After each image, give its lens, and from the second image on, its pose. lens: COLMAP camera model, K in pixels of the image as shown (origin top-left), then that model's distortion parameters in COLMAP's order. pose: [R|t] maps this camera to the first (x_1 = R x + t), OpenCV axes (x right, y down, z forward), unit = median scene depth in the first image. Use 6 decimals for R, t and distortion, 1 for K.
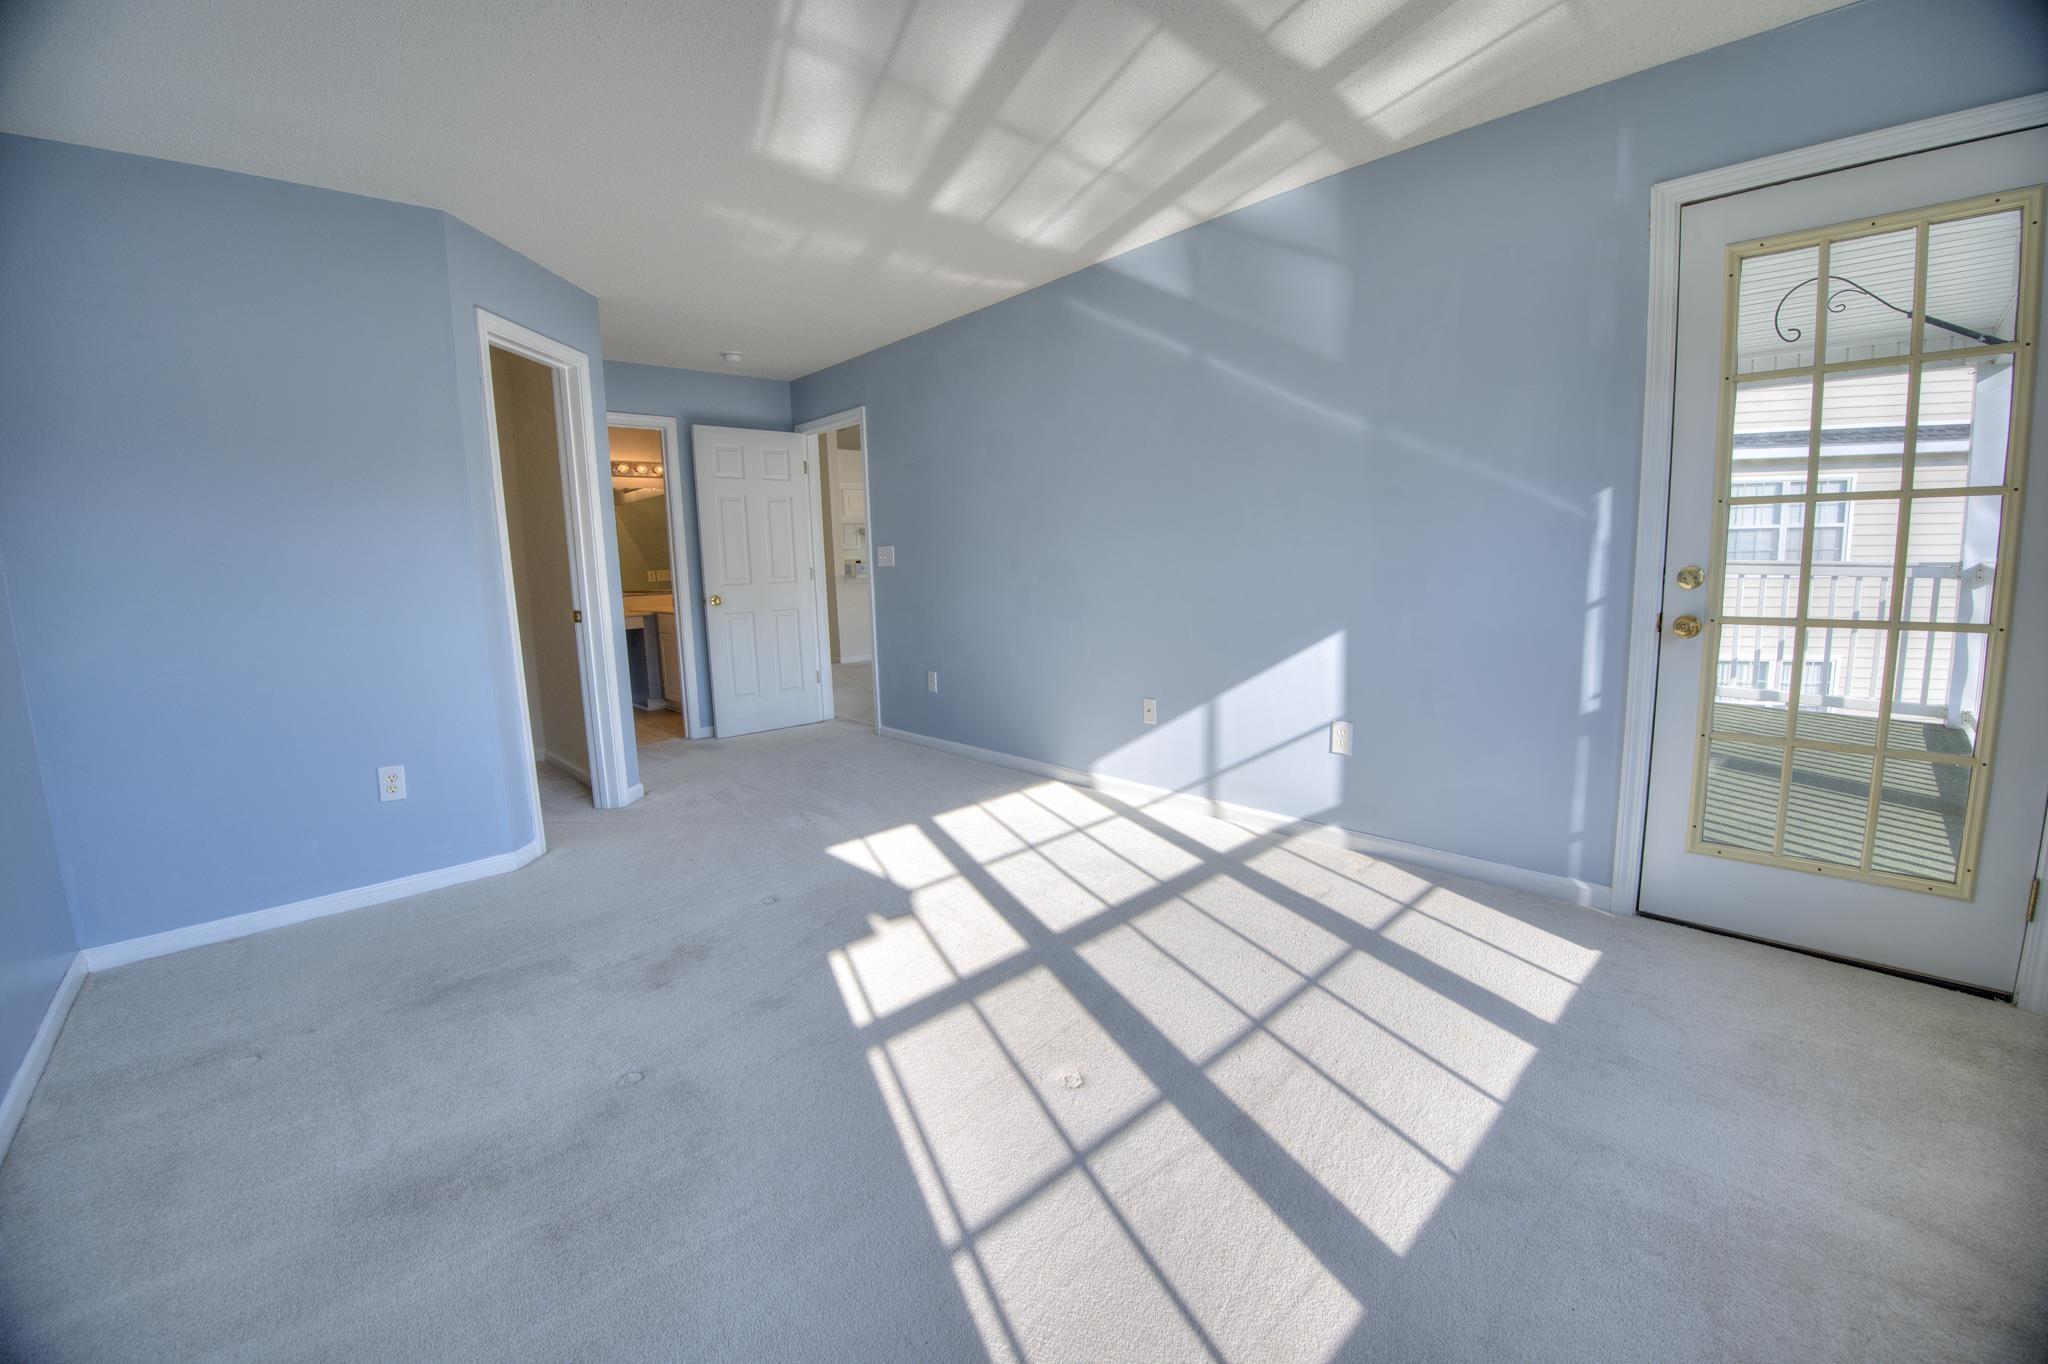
lens RADIAL K [[825.2, 0, 1024.8], [0, 825.2, 676.9], [0, 0, 1]] dist [-0.043249, -0.000328]
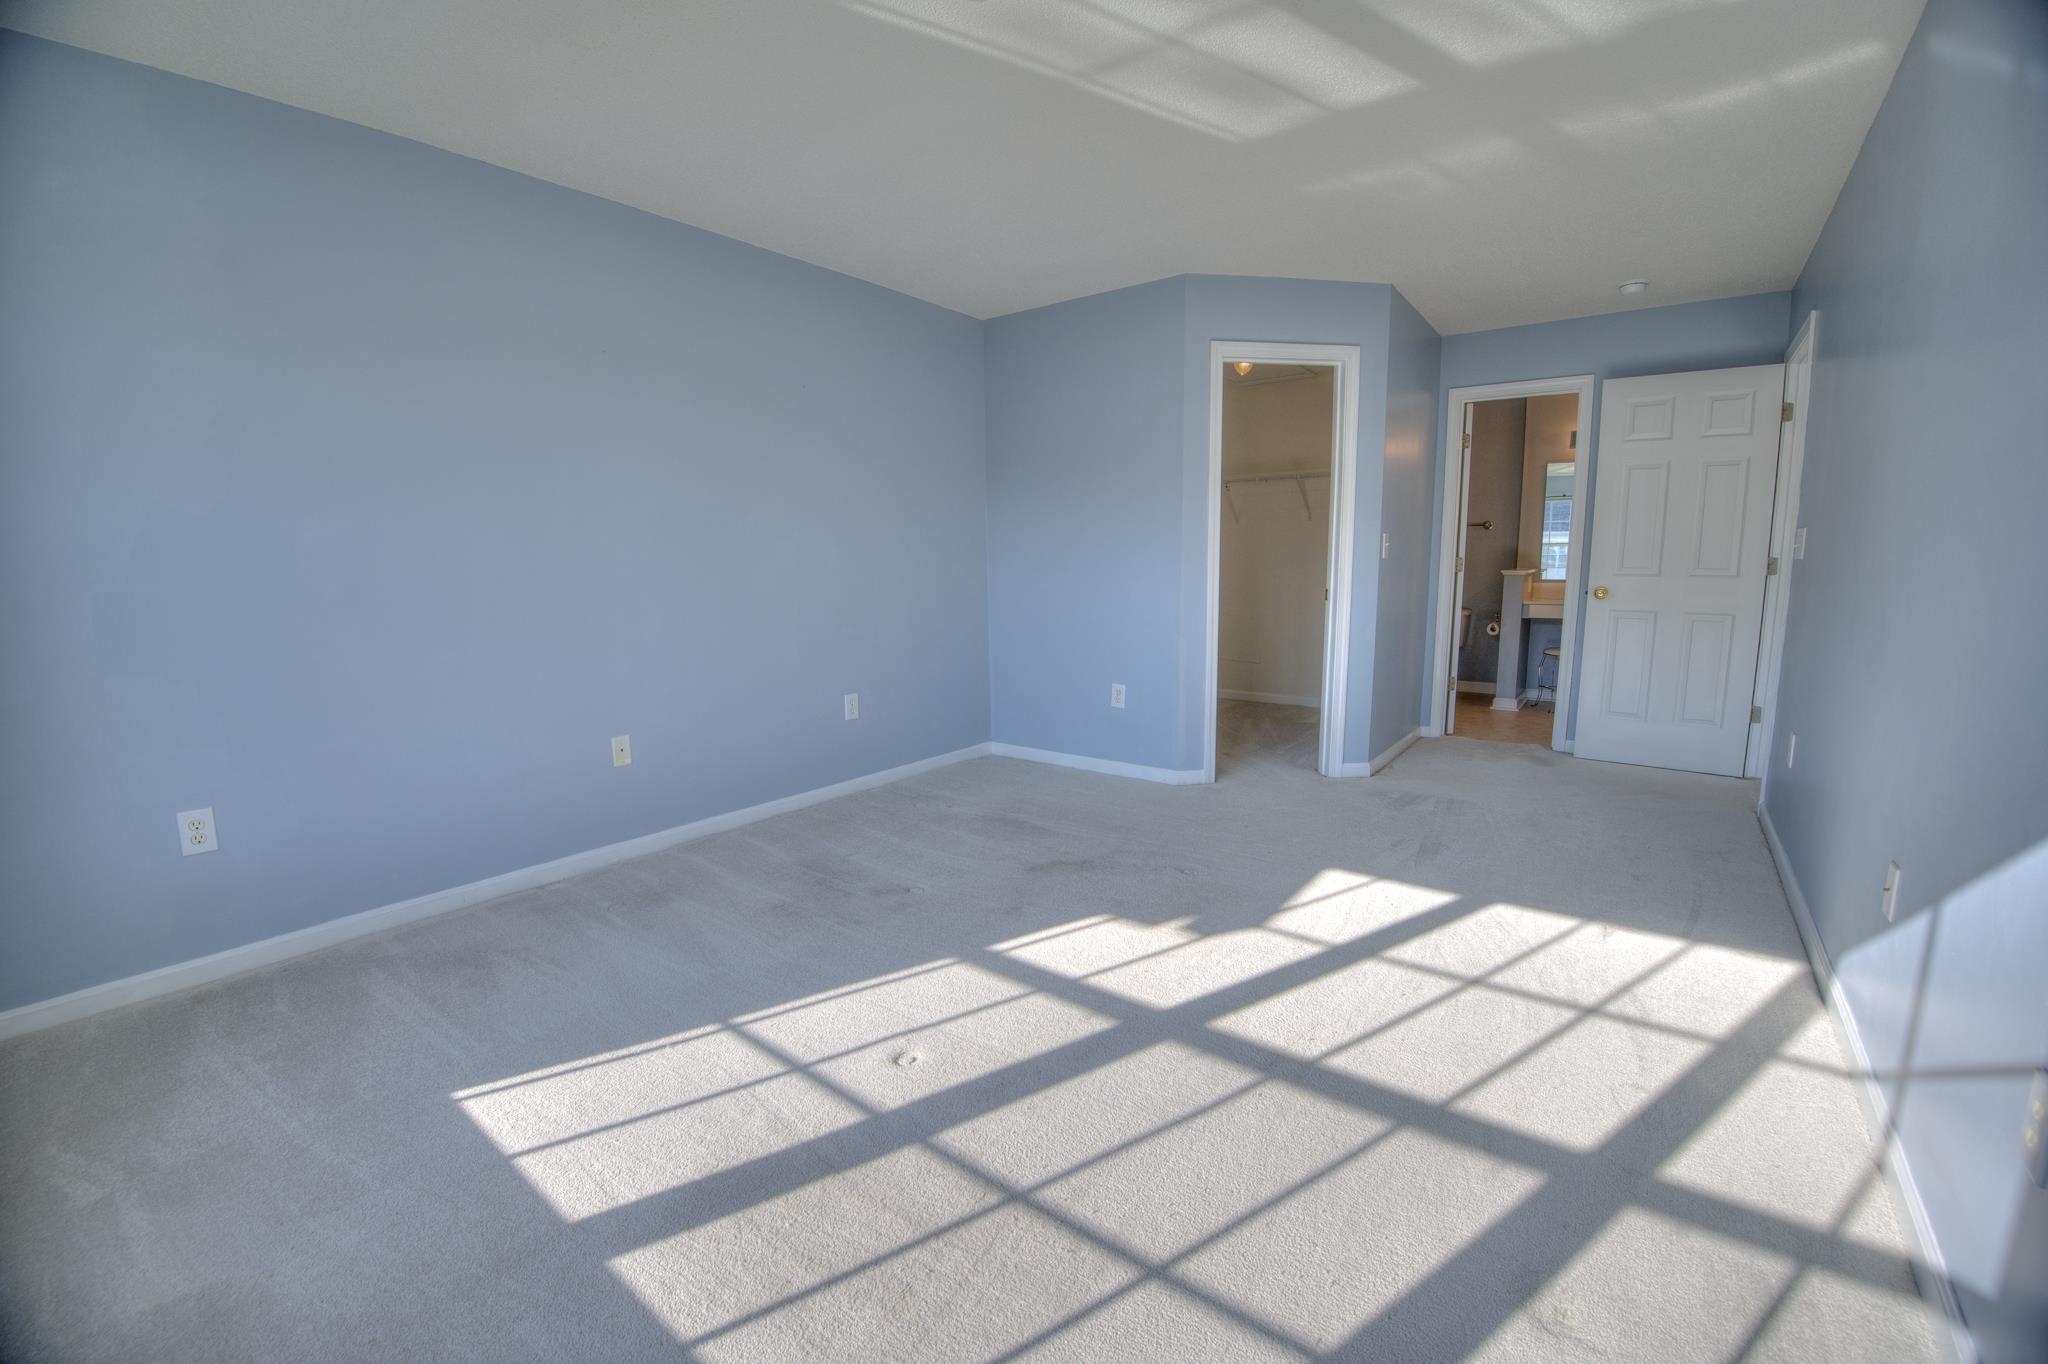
lens RADIAL K [[825.2, 0, 1024.8], [0, 825.2, 676.9], [0, 0, 1]] dist [-0.043249, -0.000328]
pose [[0.154132, 0.169082, -0.973476, 0.626071], [-0.135763, 0.979528, 0.148637, -0.098803], [0.978679, 0.109253, 0.173932, 0.560873]]
